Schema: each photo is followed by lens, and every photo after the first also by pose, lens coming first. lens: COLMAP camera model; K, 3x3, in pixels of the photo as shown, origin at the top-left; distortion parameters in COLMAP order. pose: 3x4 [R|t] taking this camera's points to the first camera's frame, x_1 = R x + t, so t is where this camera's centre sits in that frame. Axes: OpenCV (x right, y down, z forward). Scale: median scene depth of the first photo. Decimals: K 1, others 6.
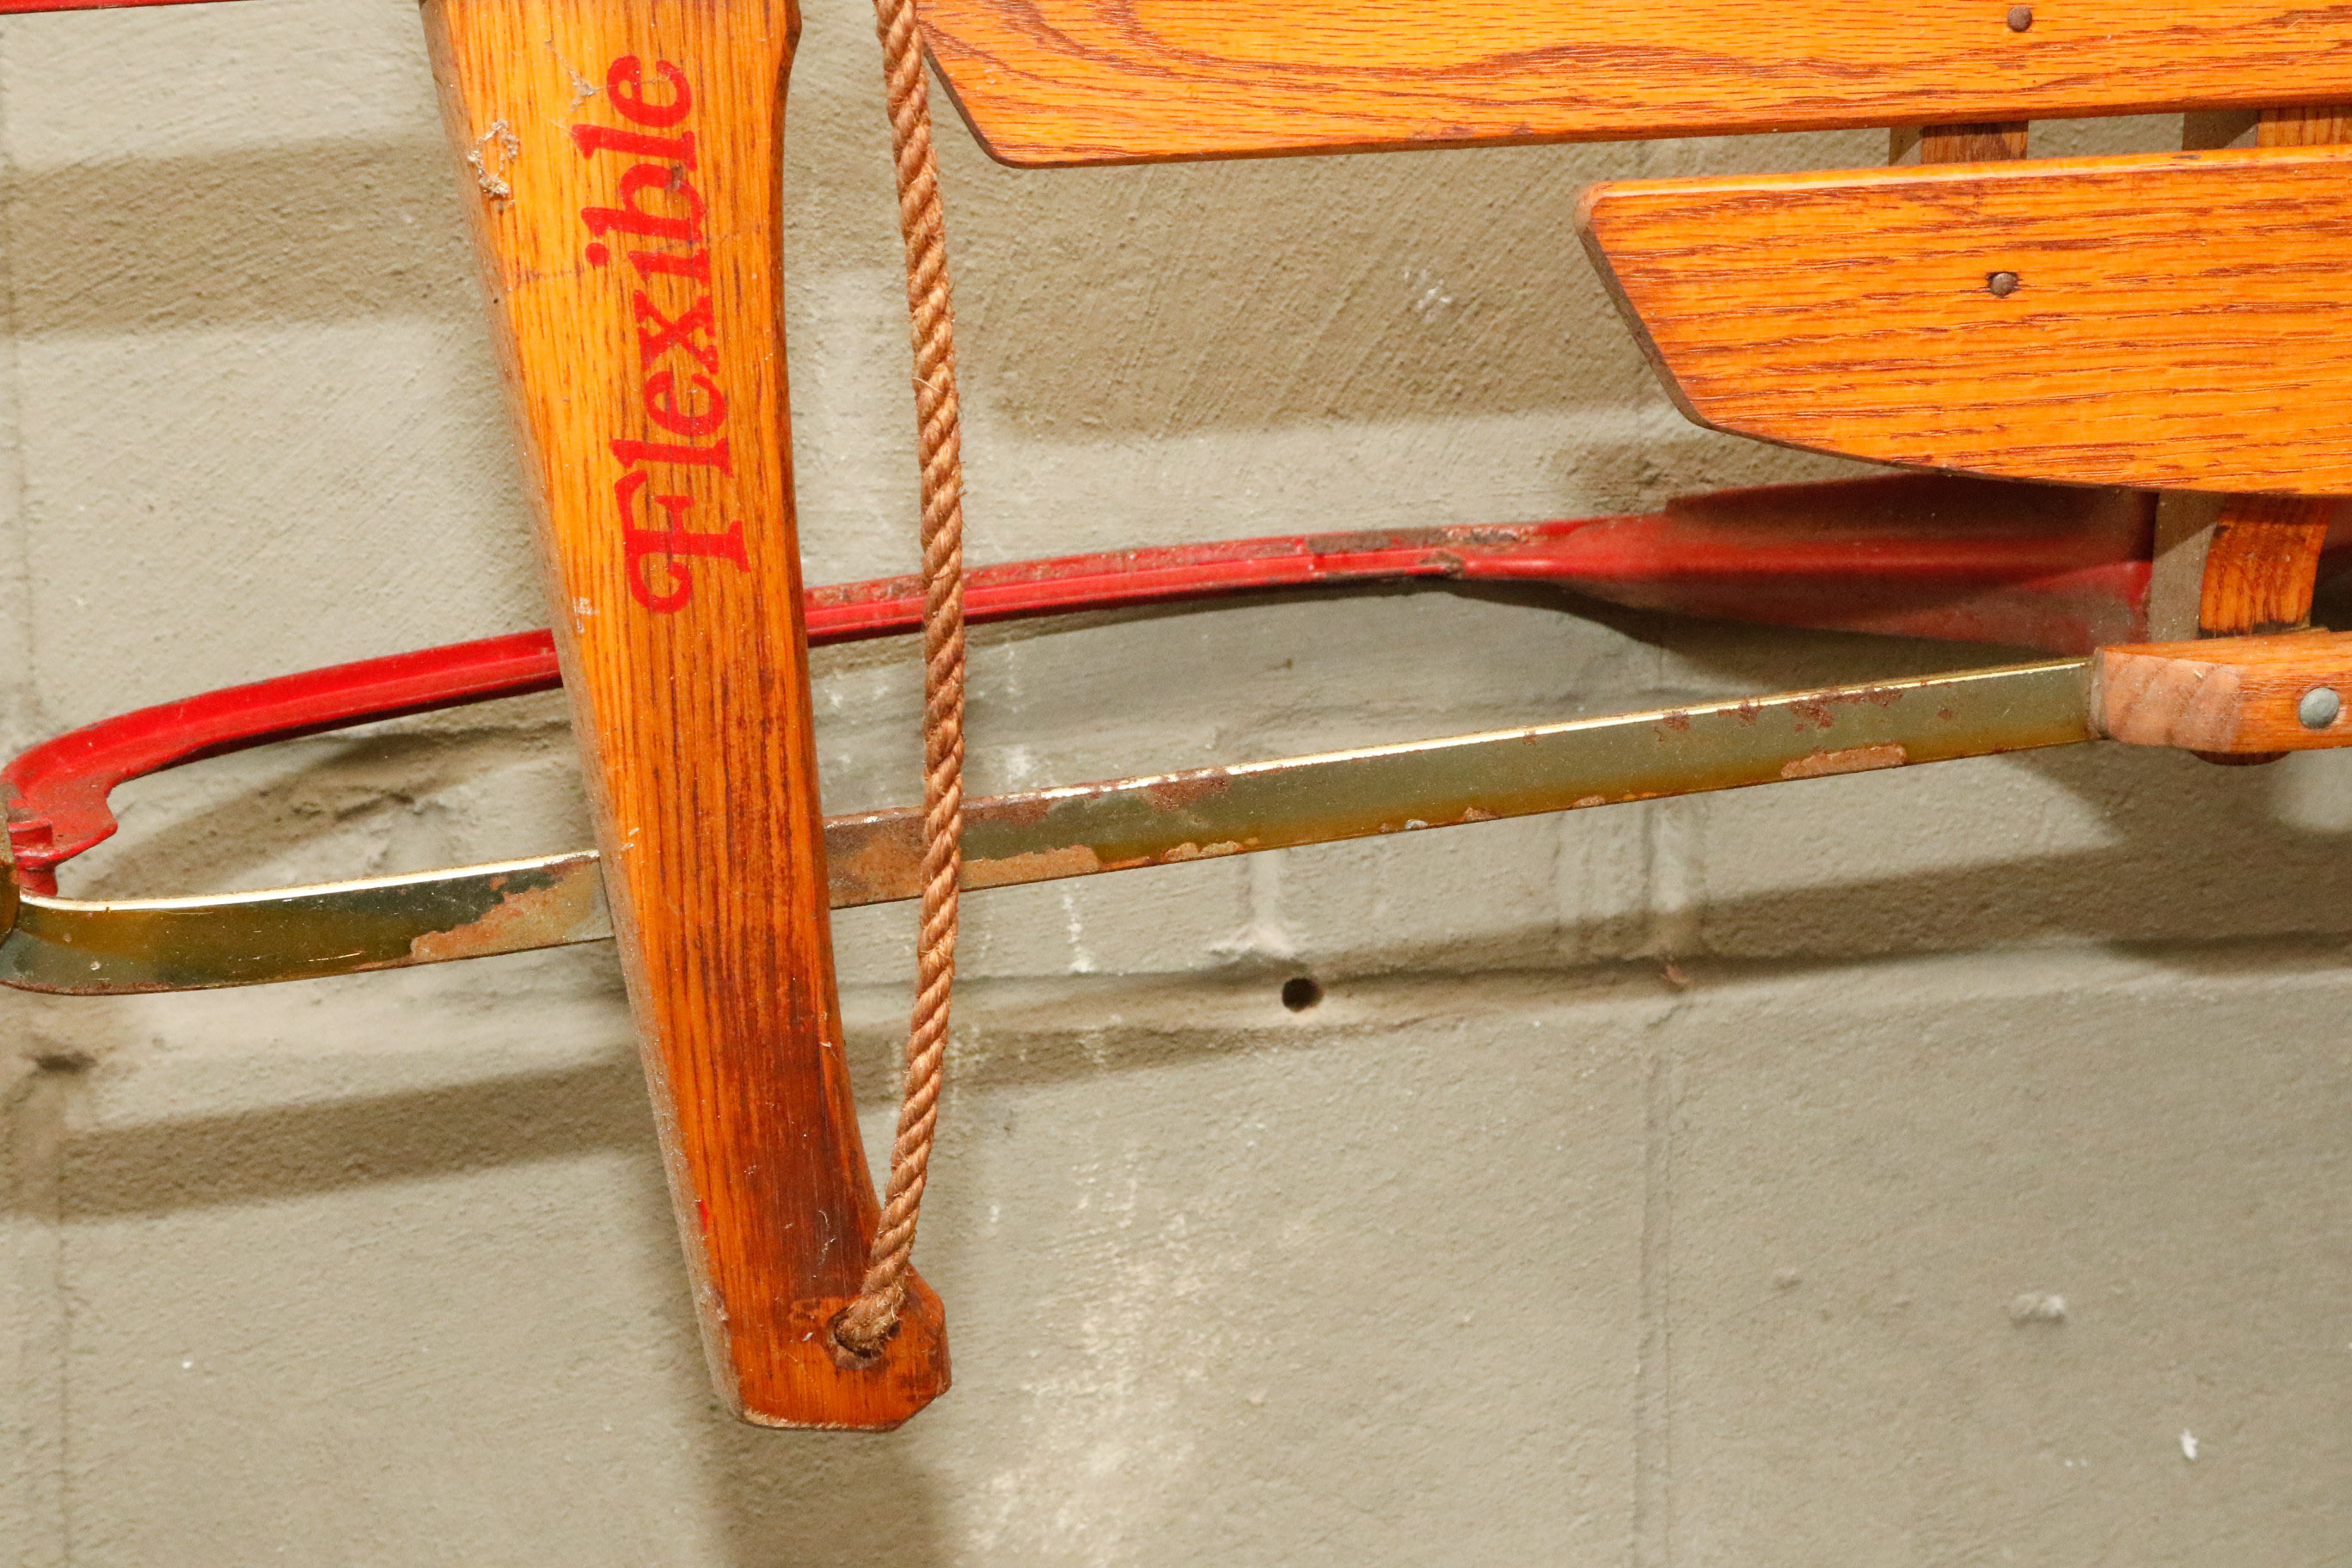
lens RADIAL K [[3897.3, 0, 1175.6], [0, 3897.3, 797.6], [0, 0, 1]] dist [0.003579, 0.000000]
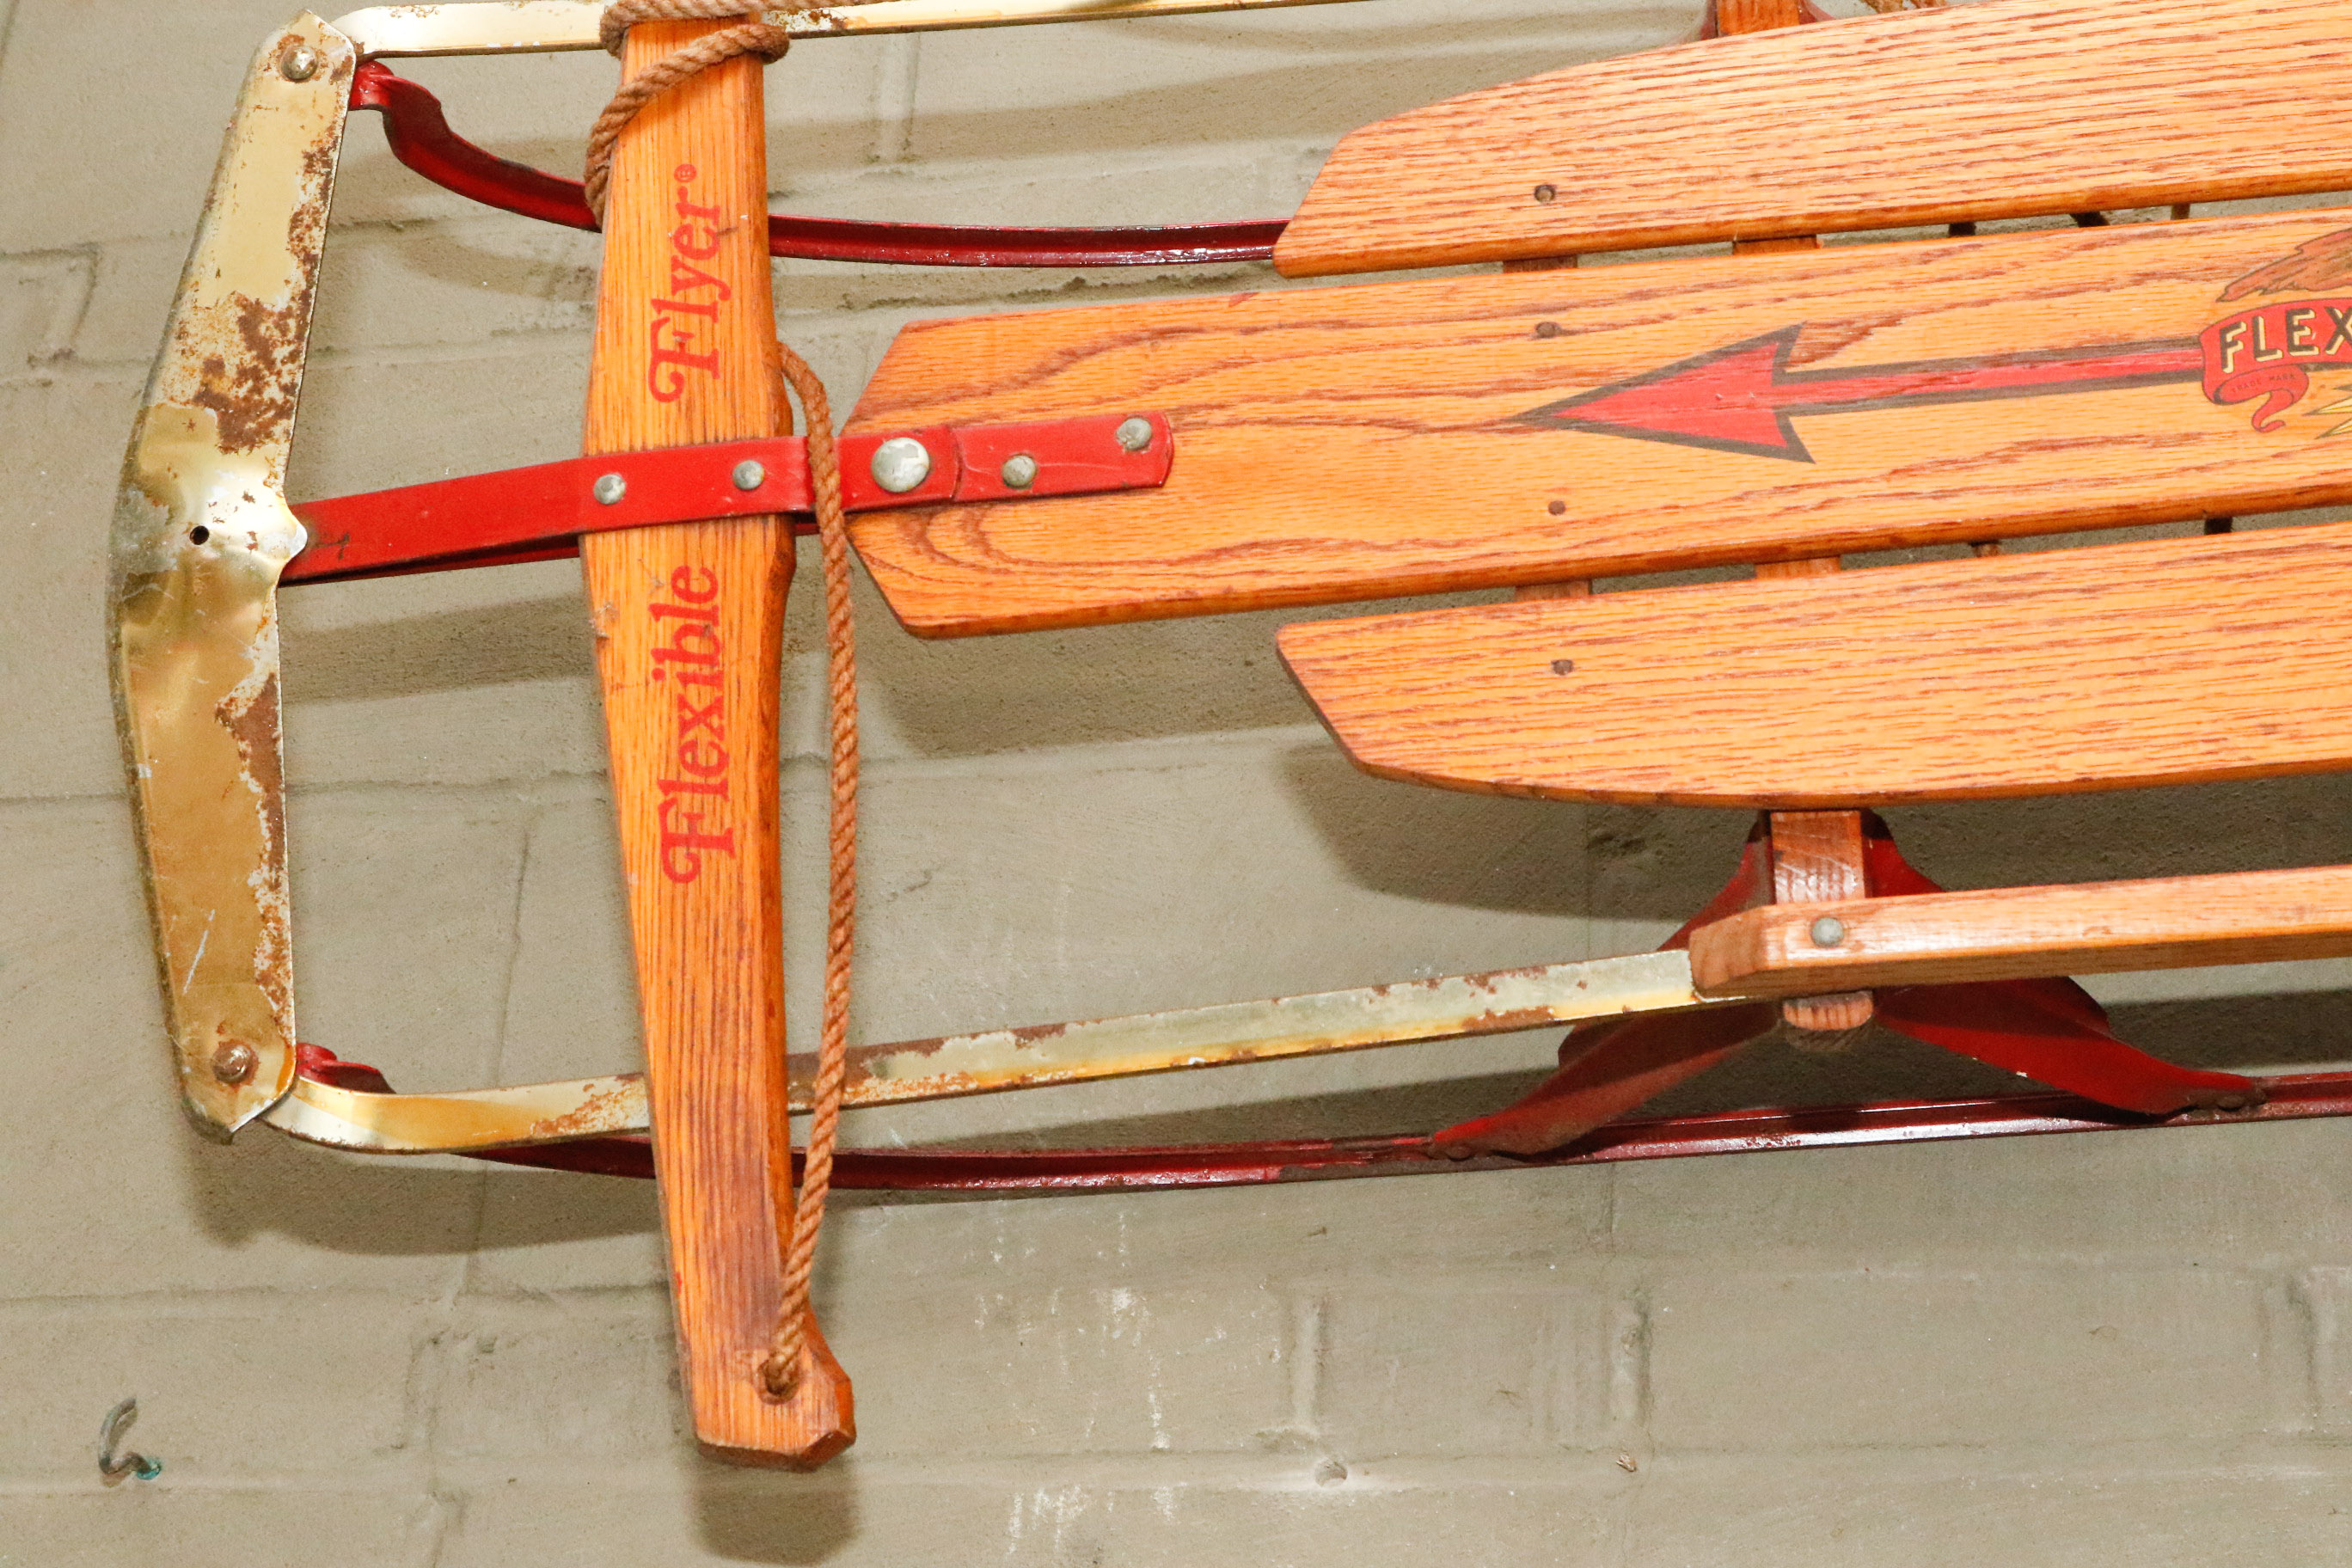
lens RADIAL K [[3745.9, 0, 1161.1], [0, 3745.9, 800.5], [0, 0, 1]] dist [-0.004965, 0.000000]
pose [[0.934181, -0.124591, -0.334339, 0.549298], [-0.092738, 0.820058, -0.564716, 0.745263], [0.344536, 0.558553, 0.754529, -0.110320]]
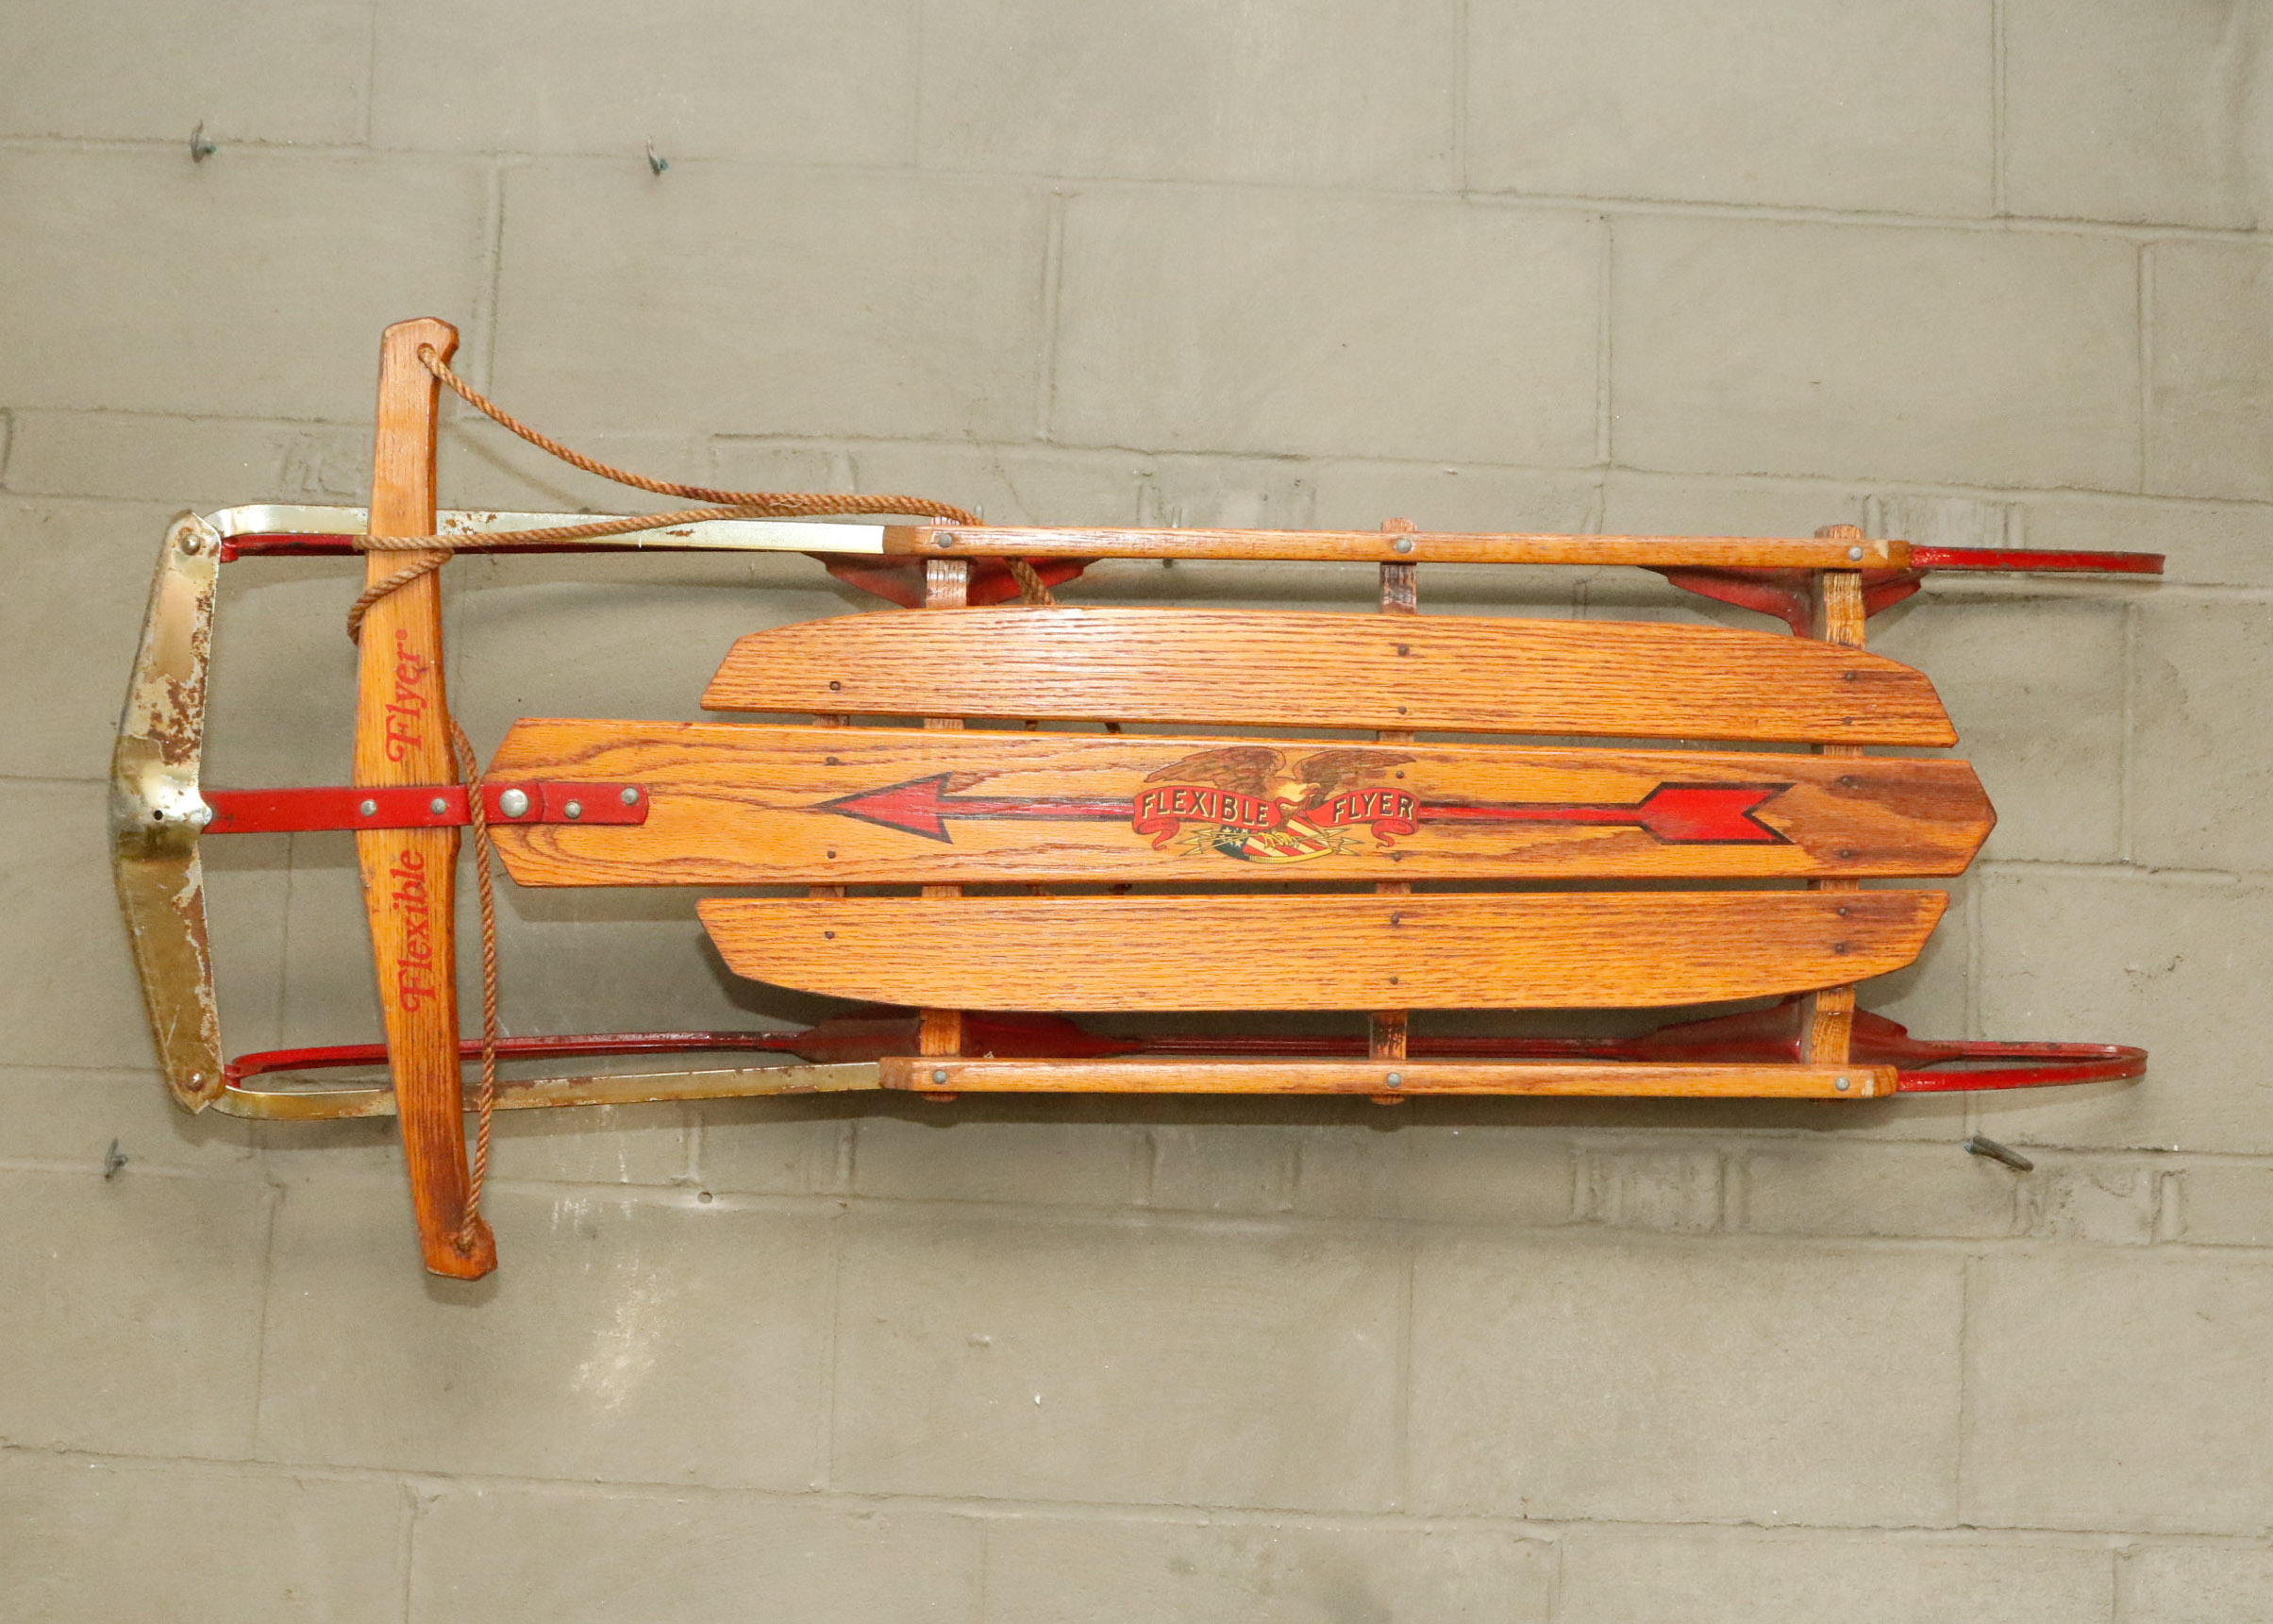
lens RADIAL K [[3041.4, 0, 1096.1], [0, 3041.4, 804.2], [0, 0, 1]] dist [-0.115311, 0.000000]
pose [[0.985026, 0.027710, -0.170163, 0.862640], [-0.065579, 0.973029, -0.221167, 0.306529], [0.159445, 0.229014, 0.960276, -1.413568]]
